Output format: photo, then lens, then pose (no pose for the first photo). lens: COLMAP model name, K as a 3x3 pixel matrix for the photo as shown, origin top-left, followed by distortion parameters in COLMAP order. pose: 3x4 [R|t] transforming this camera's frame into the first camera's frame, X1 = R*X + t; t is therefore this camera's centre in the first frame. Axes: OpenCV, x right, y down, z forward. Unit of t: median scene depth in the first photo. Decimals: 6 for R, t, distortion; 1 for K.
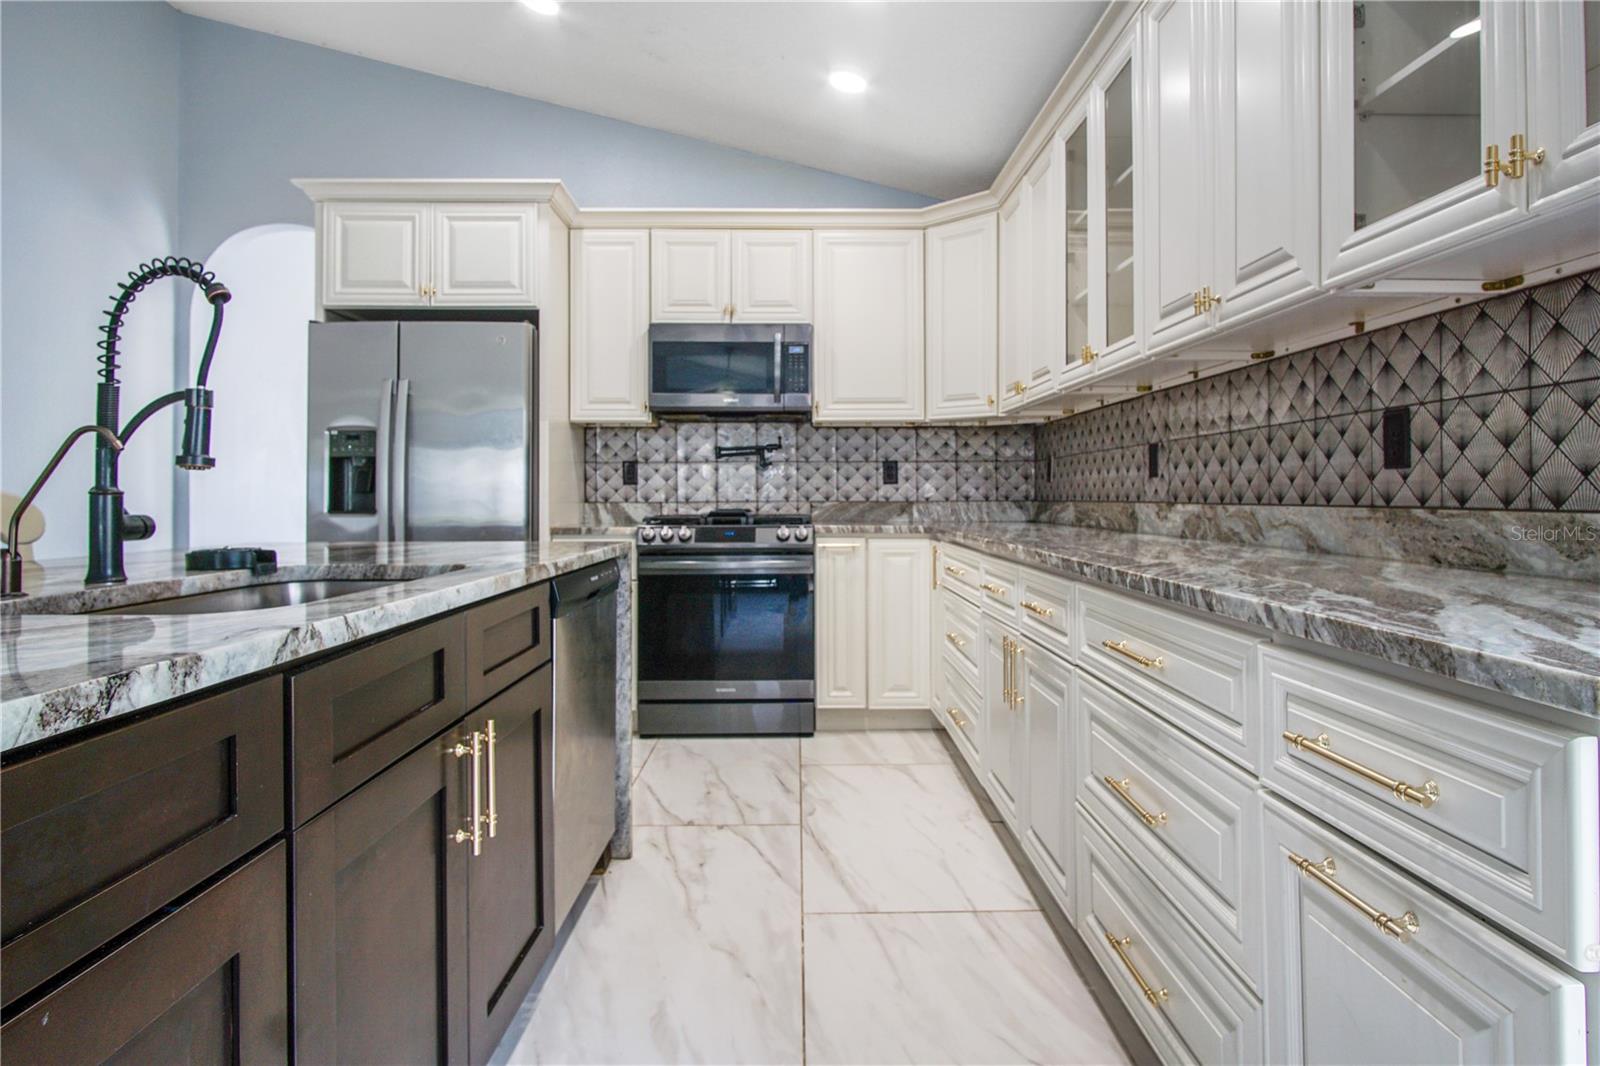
lens RADIAL K [[882.1, 0, 805.2], [0, 882.1, 492.2], [0, 0, 1]] dist [-0.003709, -0.000823]
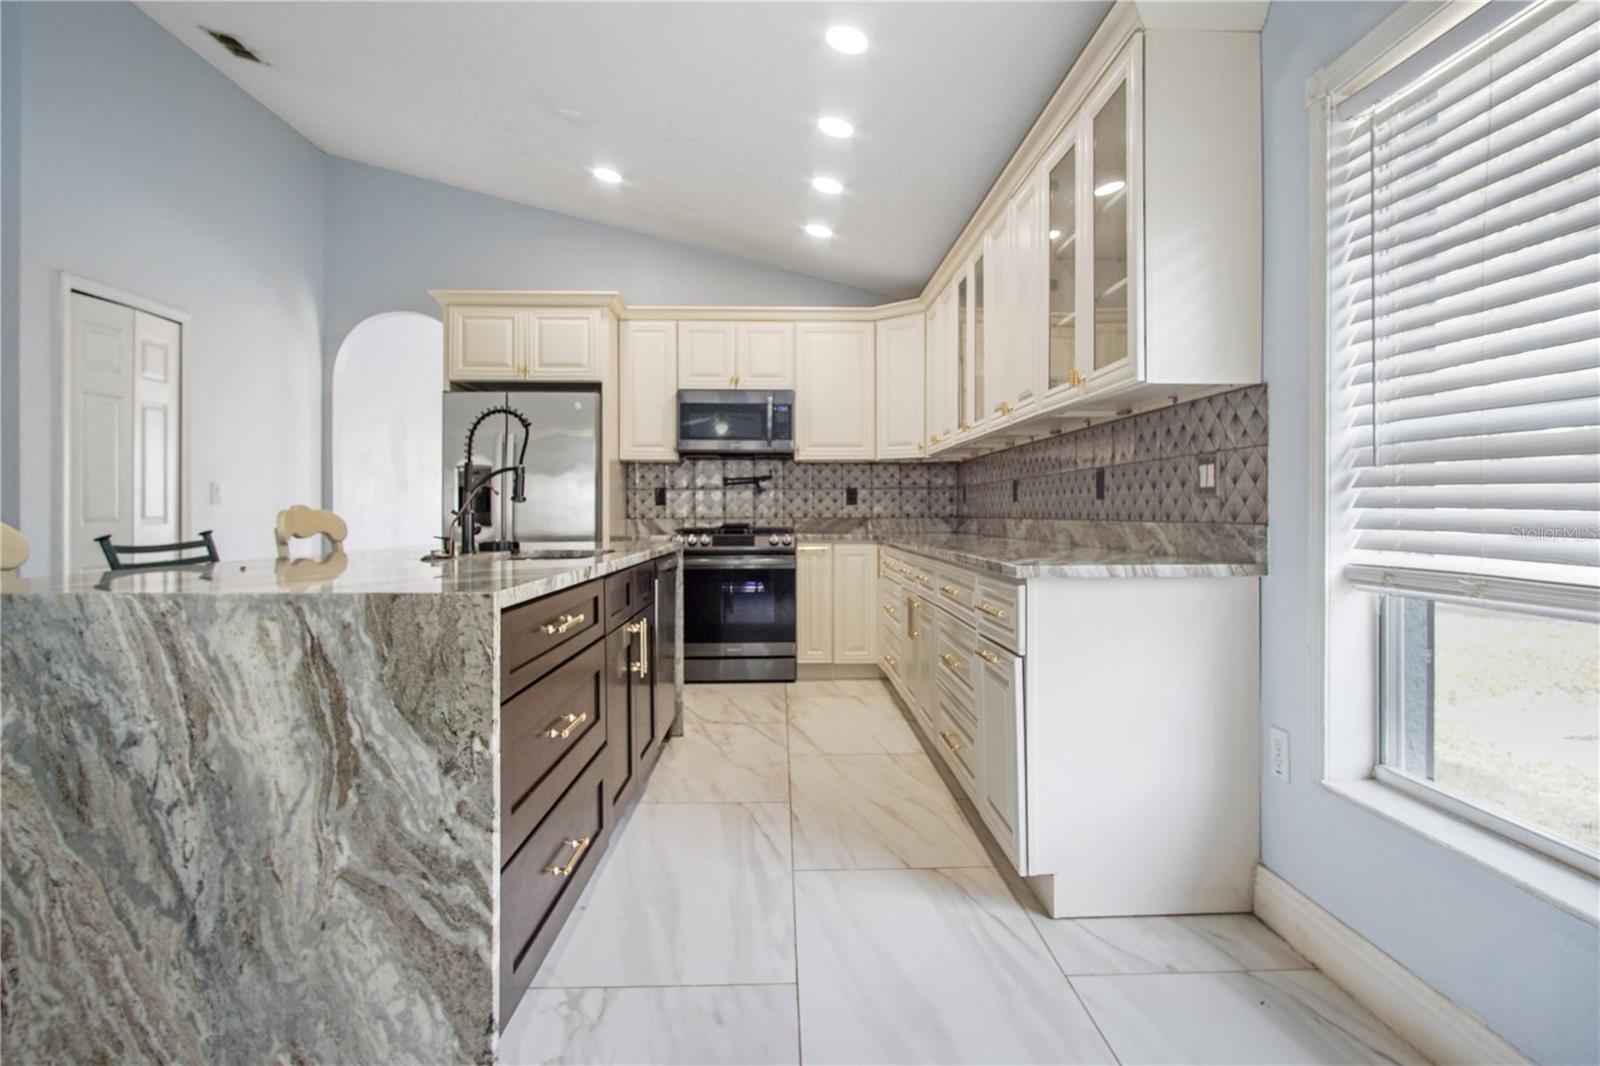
lens RADIAL K [[871.6, 0, 803.7], [0, 871.6, 519.2], [0, 0, 1]] dist [-0.006137, -0.000069]
pose [[0.999833, -0.000160, 0.018249, -0.002476], [-0.000043, 0.999938, 0.011100, -0.002465], [-0.018250, -0.011099, 0.999772, -0.380627]]
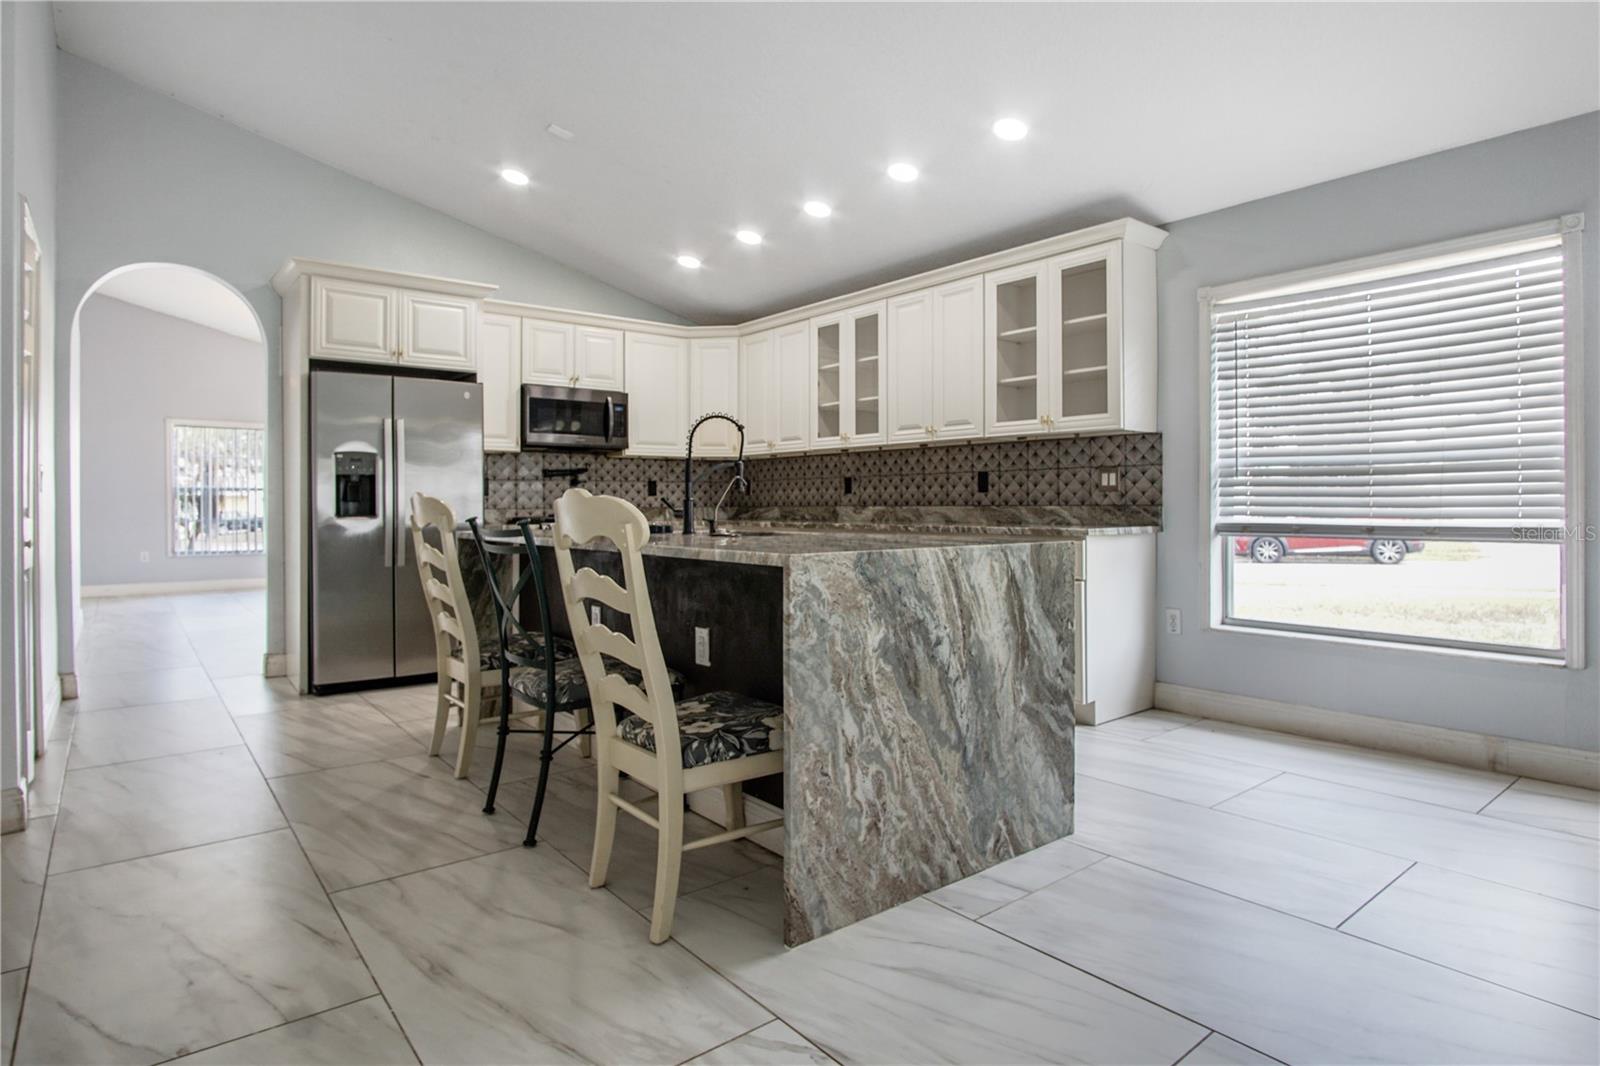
lens RADIAL K [[871.6, 0, 803.7], [0, 871.6, 519.2], [0, 0, 1]] dist [-0.006137, -0.000069]
pose [[0.787667, -0.012441, 0.615975, -0.700454], [0.000845, 0.999817, 0.019113, 0.002900], [-0.616100, -0.014534, 0.787534, -0.408377]]
